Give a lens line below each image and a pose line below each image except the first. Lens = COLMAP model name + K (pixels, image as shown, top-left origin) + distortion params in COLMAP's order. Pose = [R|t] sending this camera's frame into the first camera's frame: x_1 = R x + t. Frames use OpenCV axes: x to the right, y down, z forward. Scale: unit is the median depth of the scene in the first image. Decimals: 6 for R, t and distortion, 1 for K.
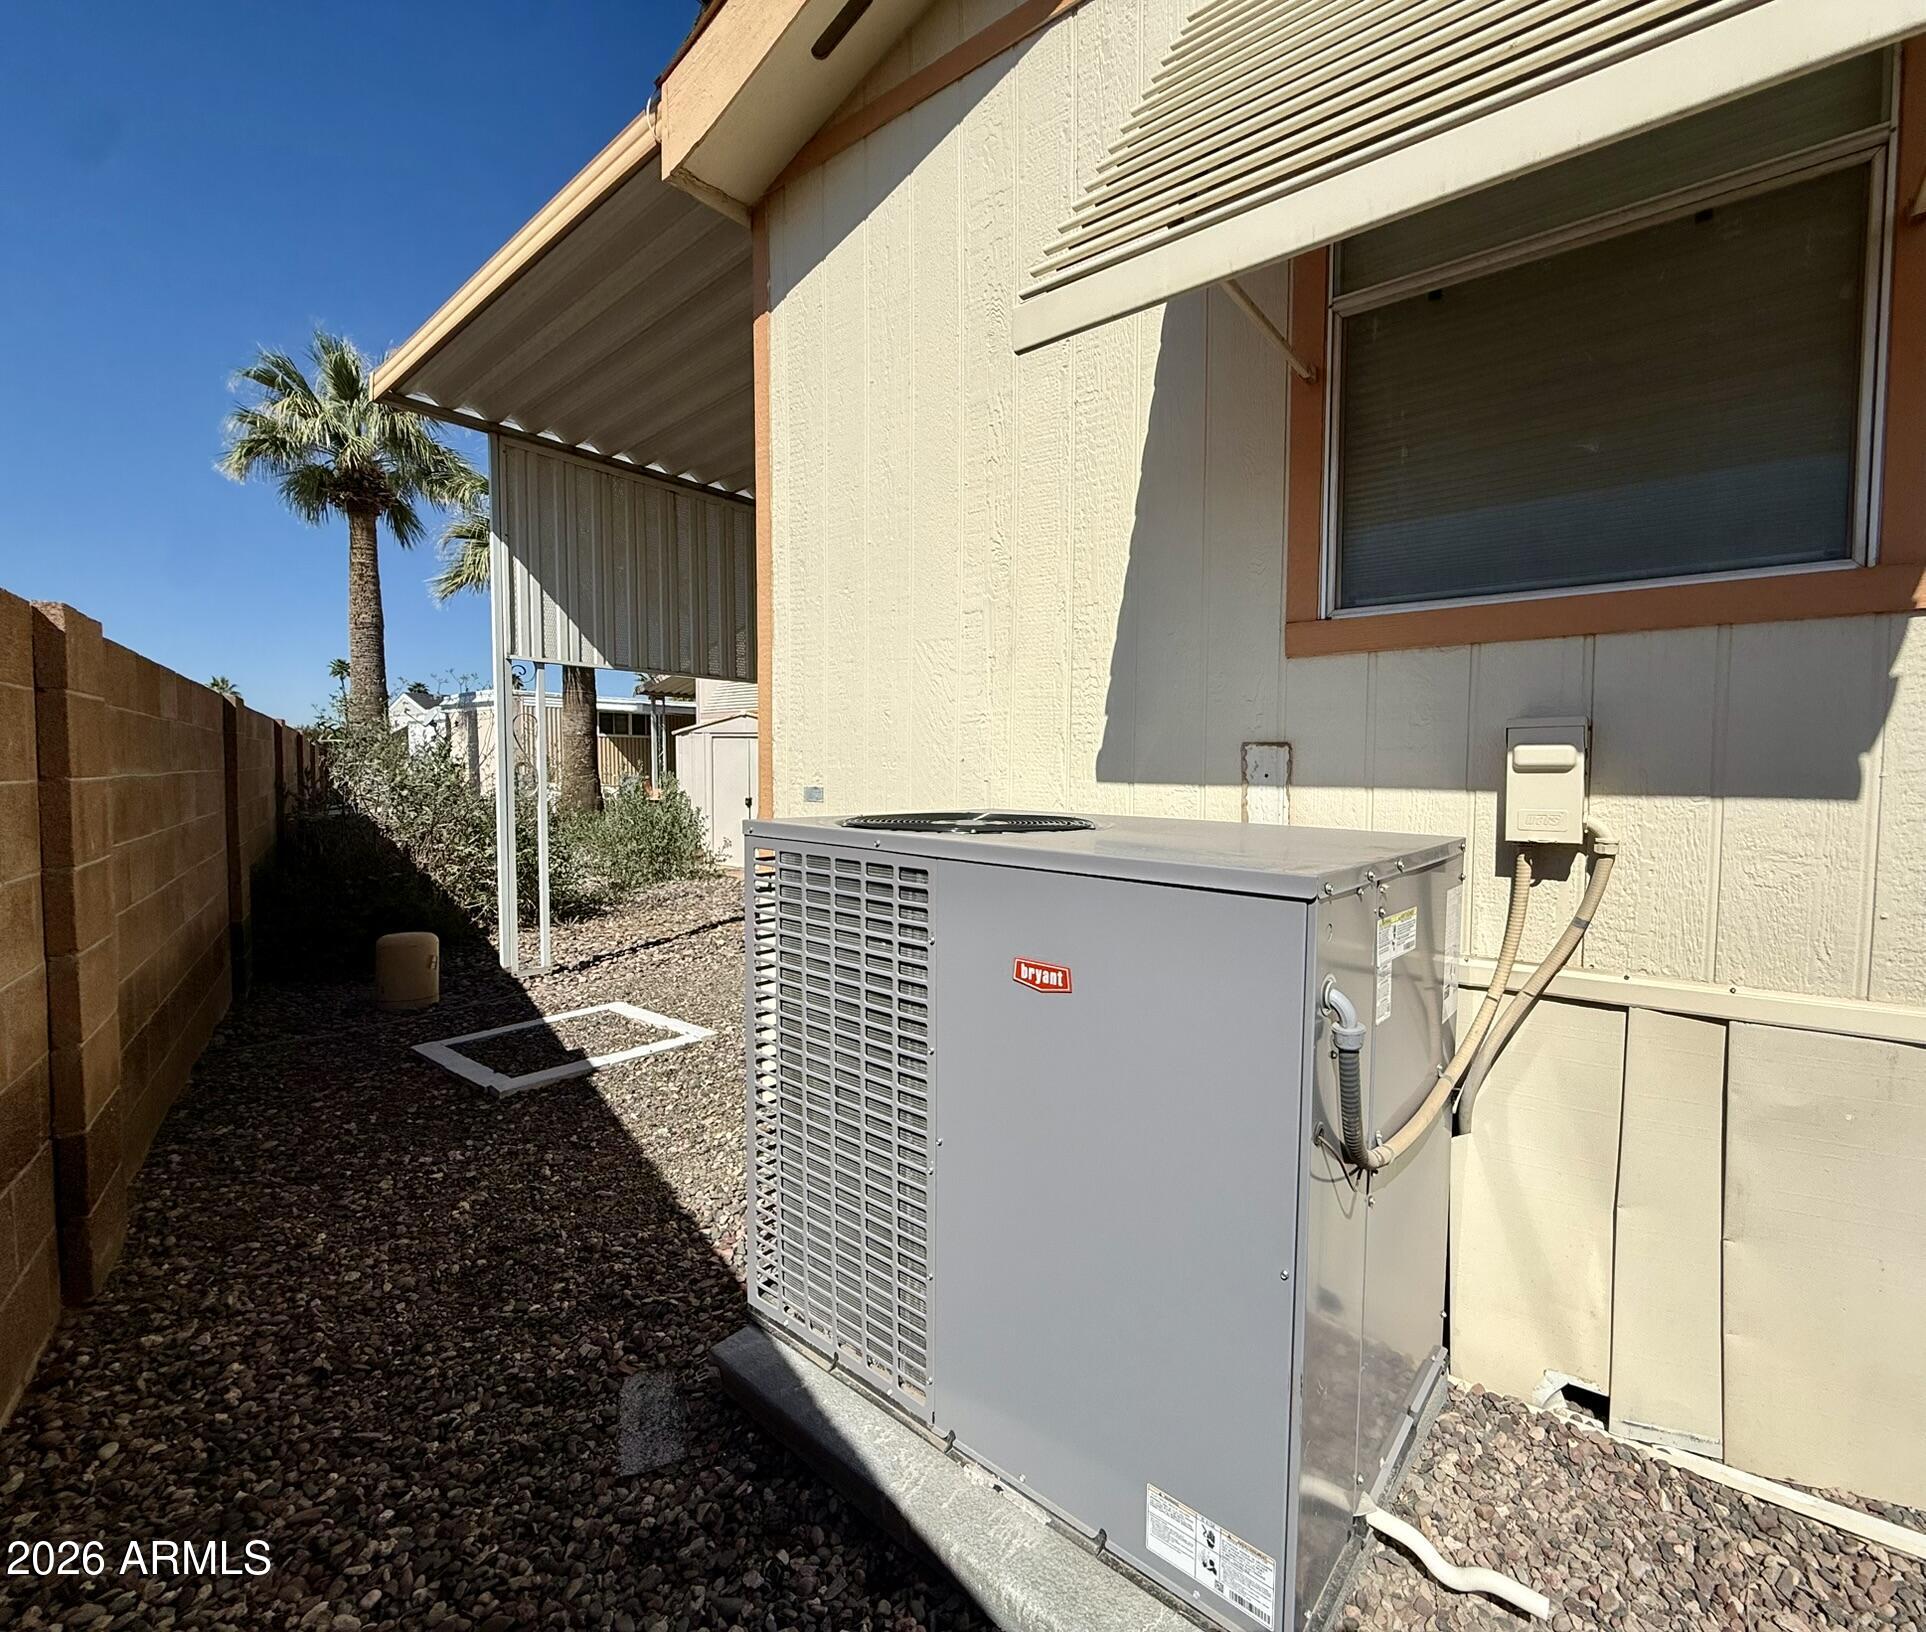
lens RADIAL K [[851.8, 0, 1071.9], [0, 851.8, 806.3], [0, 0, 1]] dist [-0.002483, -0.000163]
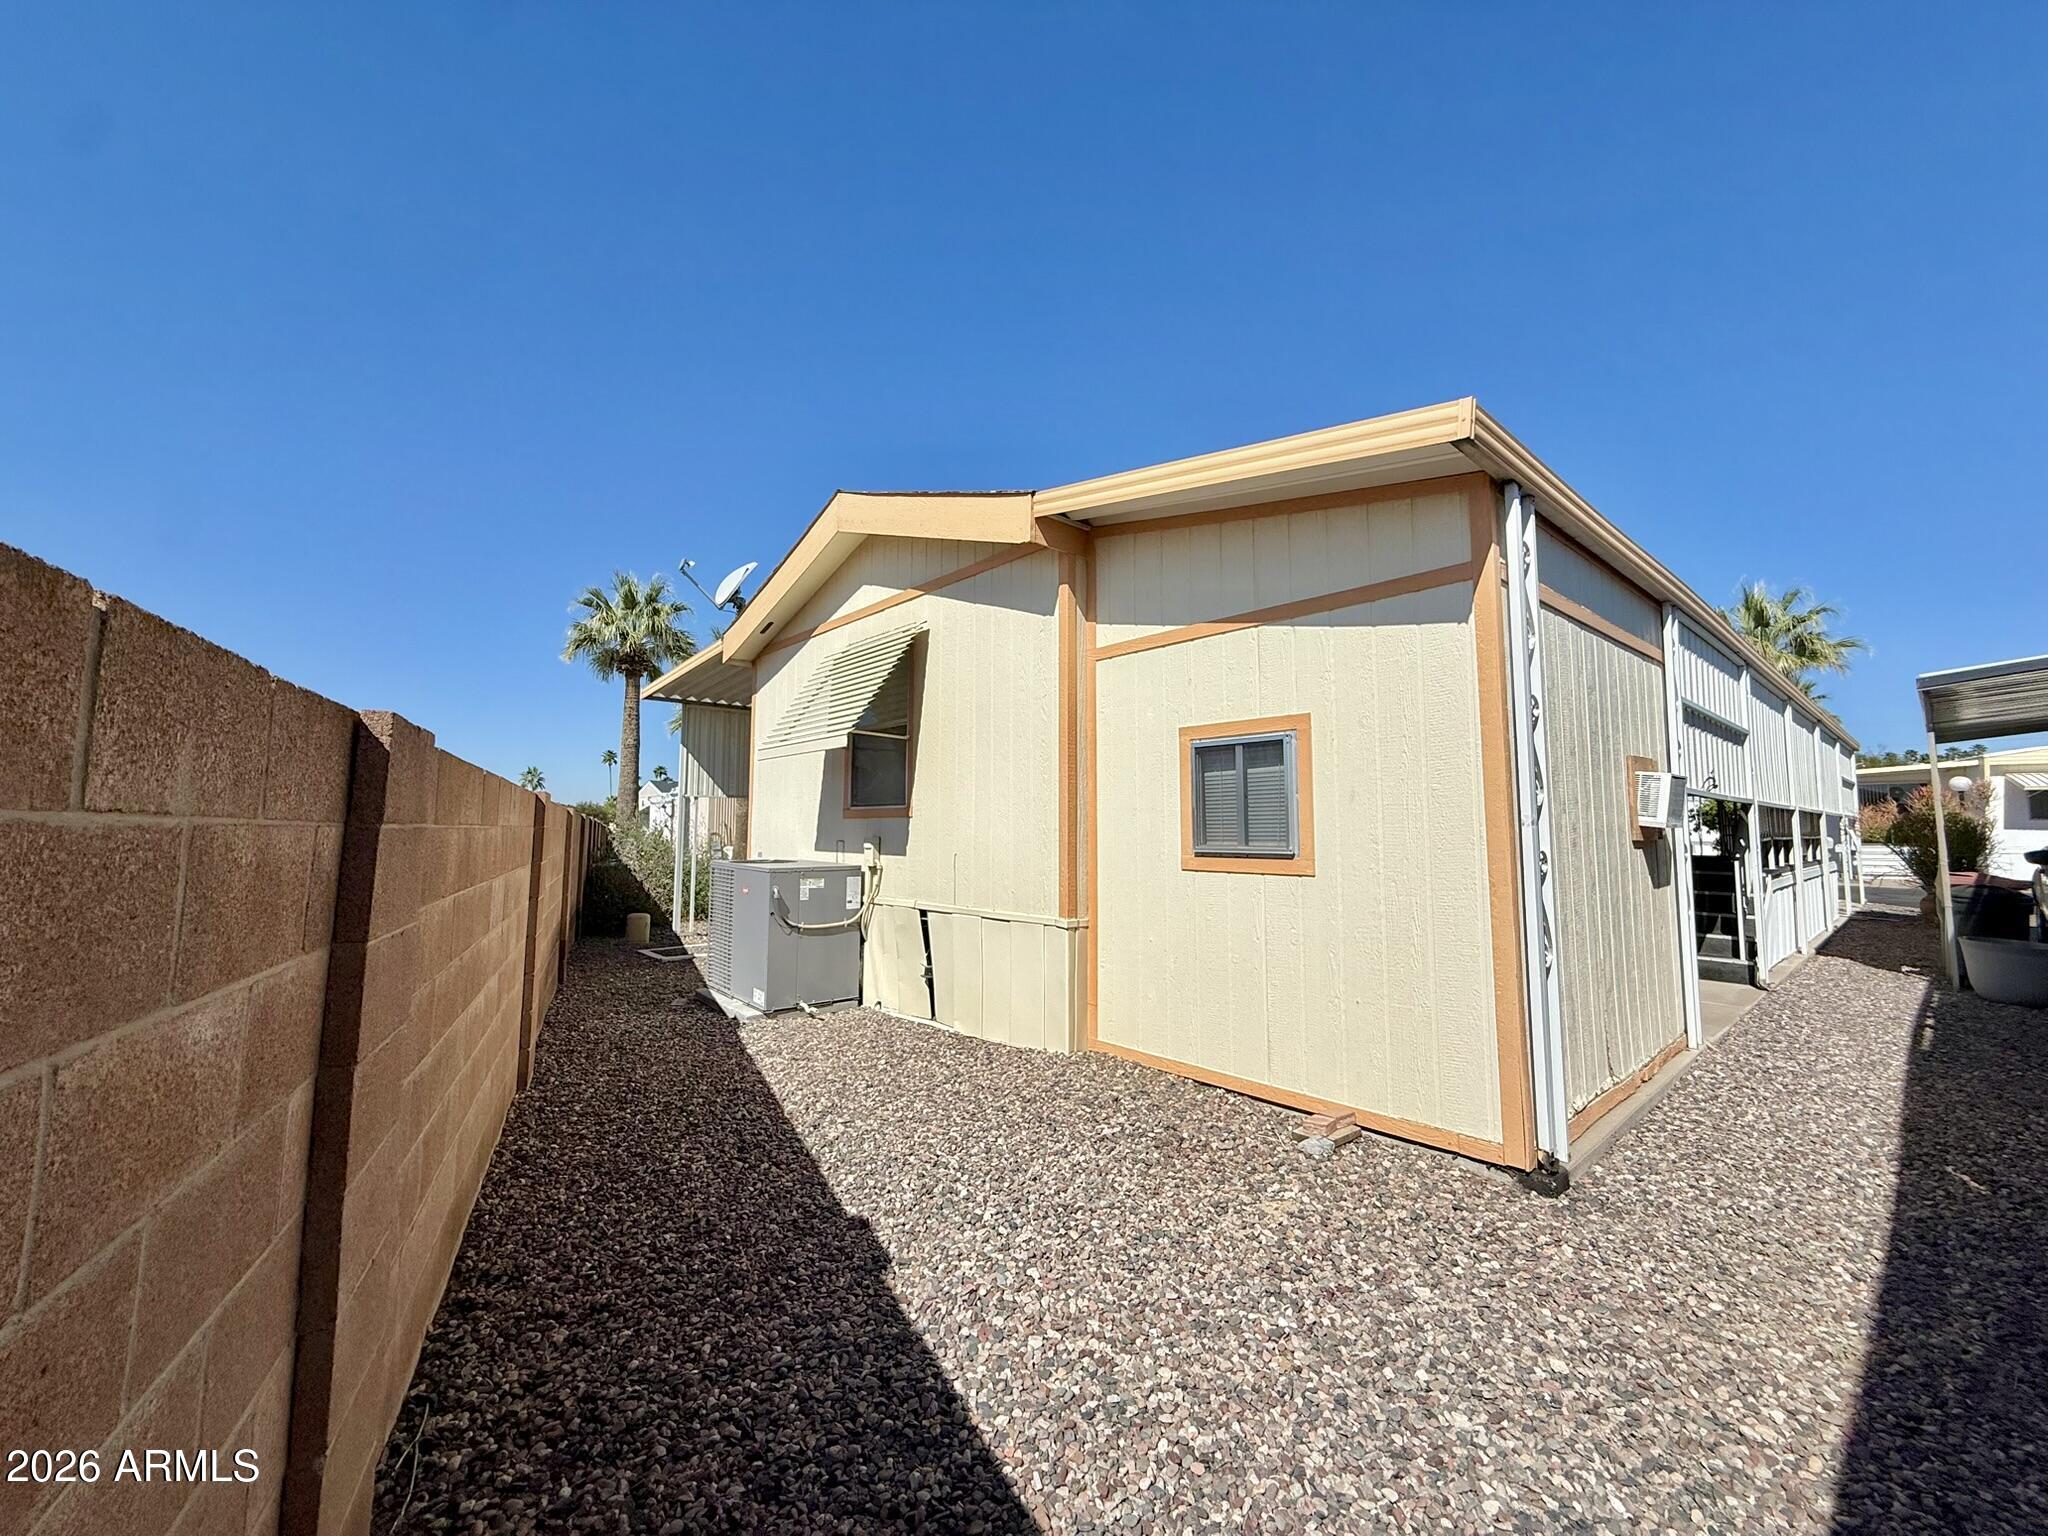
lens RADIAL K [[809.3, 0, 1022.3], [0, 809.3, 761.8], [0, 0, 1]] dist [-0.003411, 0.001031]
pose [[0.973133, -0.022164, -0.229175, 0.235174], [-0.008177, 0.991401, -0.130604, 0.005124], [0.230099, 0.128970, 0.964584, -0.294513]]
